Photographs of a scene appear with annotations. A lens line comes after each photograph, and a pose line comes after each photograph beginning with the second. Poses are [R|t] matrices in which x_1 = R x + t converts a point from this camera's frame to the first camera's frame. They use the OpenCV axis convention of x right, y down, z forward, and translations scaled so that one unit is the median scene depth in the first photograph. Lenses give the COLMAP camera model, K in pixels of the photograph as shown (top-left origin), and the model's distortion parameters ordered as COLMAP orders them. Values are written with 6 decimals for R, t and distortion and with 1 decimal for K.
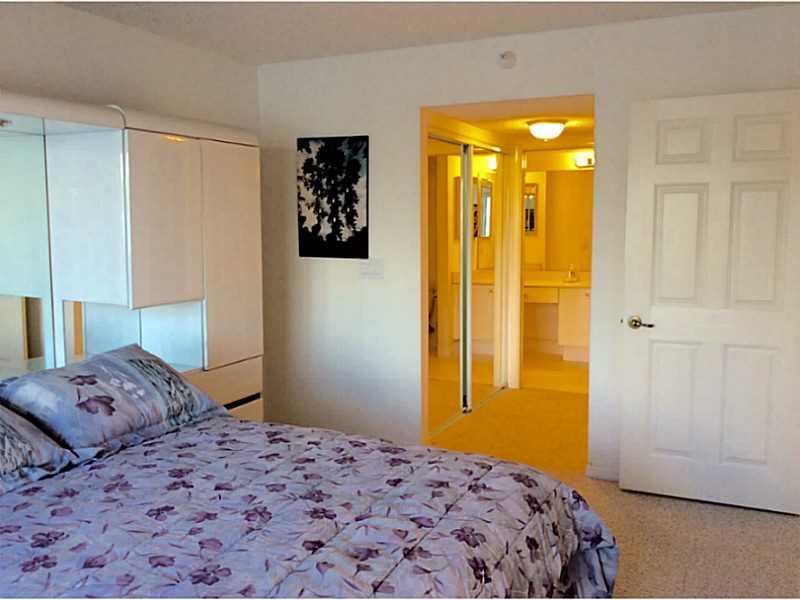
lens RADIAL K [[726.0, 0, 400.0], [0, 726.0, 300.0], [0, 0, 1]] dist [0.108503, -0.230586]
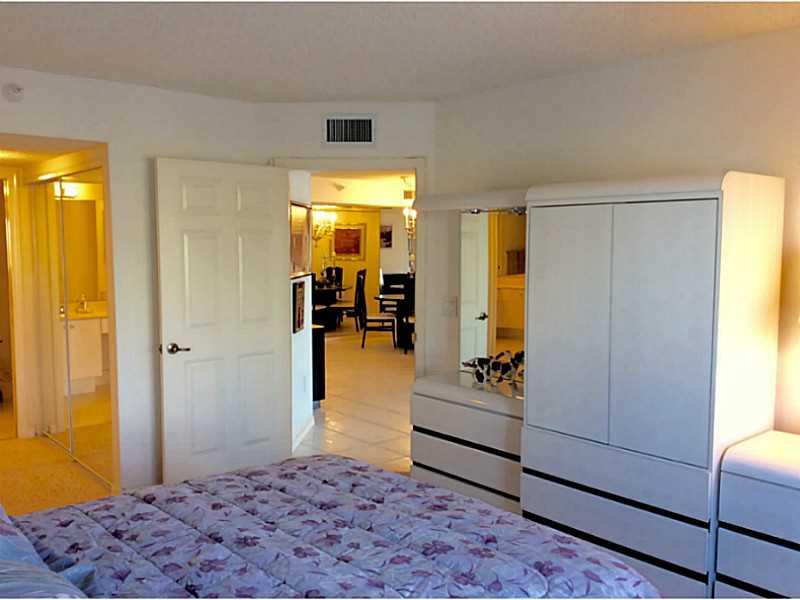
lens RADIAL K [[726.0, 0, 400.0], [0, 726.0, 300.0], [0, 0, 1]] dist [0.108503, -0.230586]
pose [[0.431312, -0.071088, 0.899398, -0.995803], [0.099431, 0.994564, 0.030927, -0.081656], [-0.896707, 0.076089, 0.436035, 0.308924]]
